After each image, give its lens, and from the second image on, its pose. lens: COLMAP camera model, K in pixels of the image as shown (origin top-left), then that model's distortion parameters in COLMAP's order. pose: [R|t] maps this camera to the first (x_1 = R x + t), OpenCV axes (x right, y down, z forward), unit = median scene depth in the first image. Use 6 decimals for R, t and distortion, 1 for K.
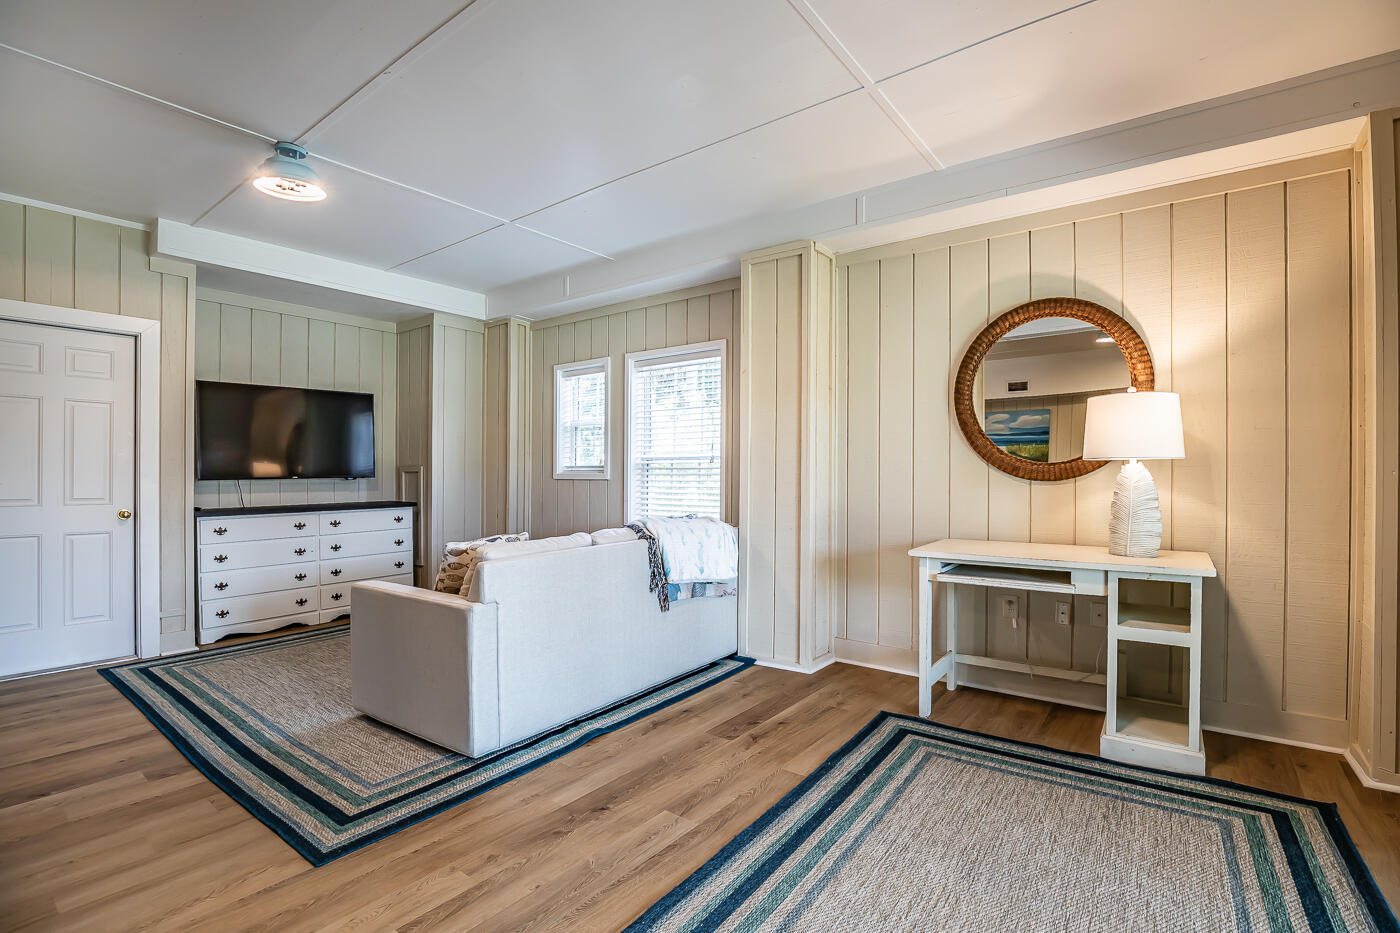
lens RADIAL K [[639.7, 0, 708.6], [0, 639.7, 474.9], [0, 0, 1]] dist [-0.018247, 0.001595]
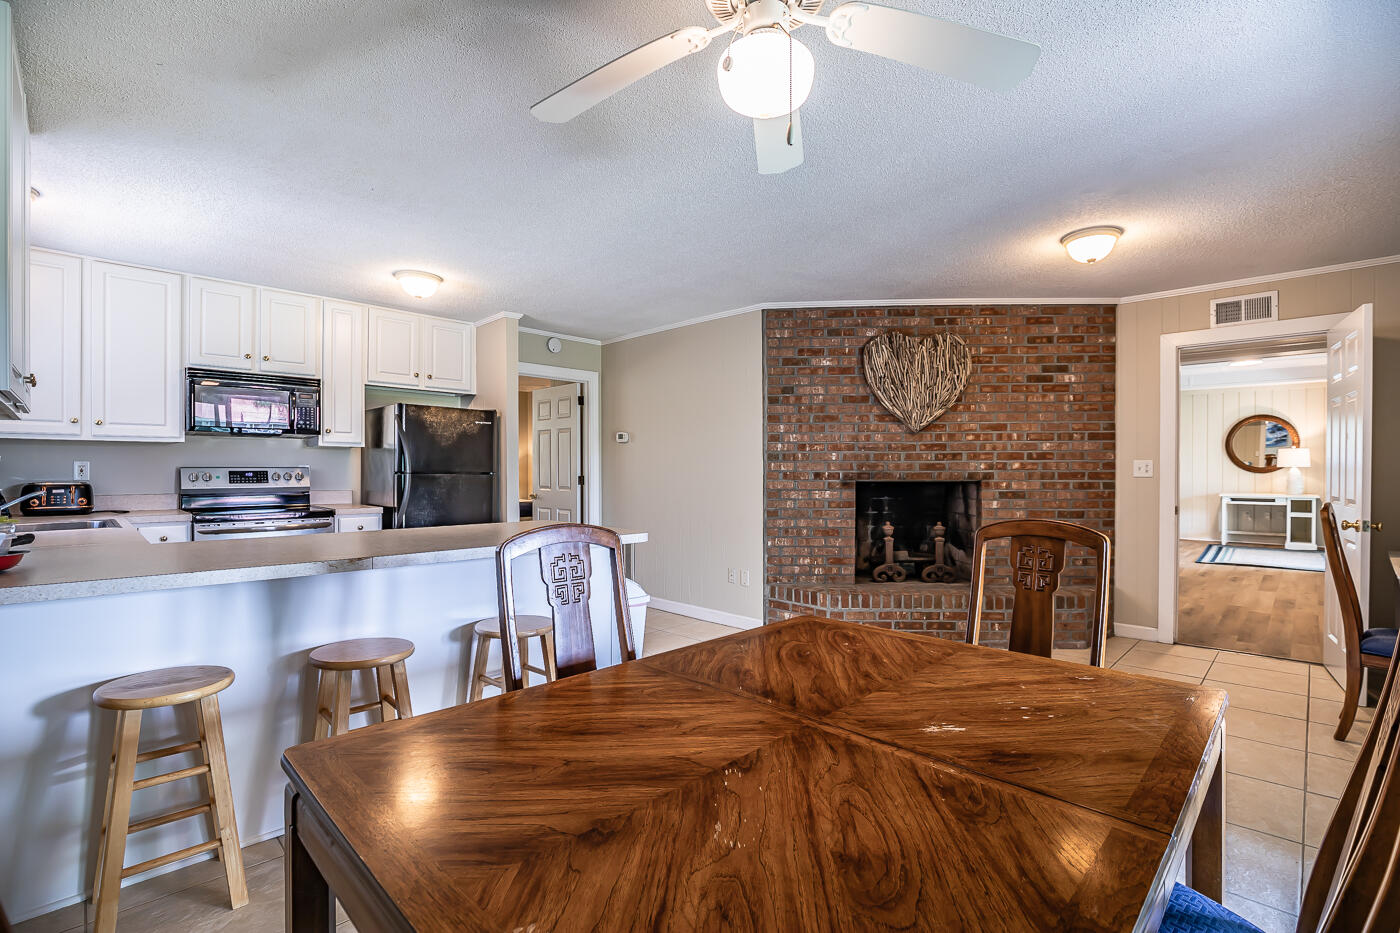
lens RADIAL K [[639.7, 0, 694.1], [0, 639.7, 464.5], [0, 0, 1]] dist [-0.018247, 0.001595]
pose [[0.991376, 0.000310, -0.131046, -1.817476], [-0.000174, 0.999999, 0.001053, -0.036652], [0.131047, -0.001022, 0.991376, -2.425675]]
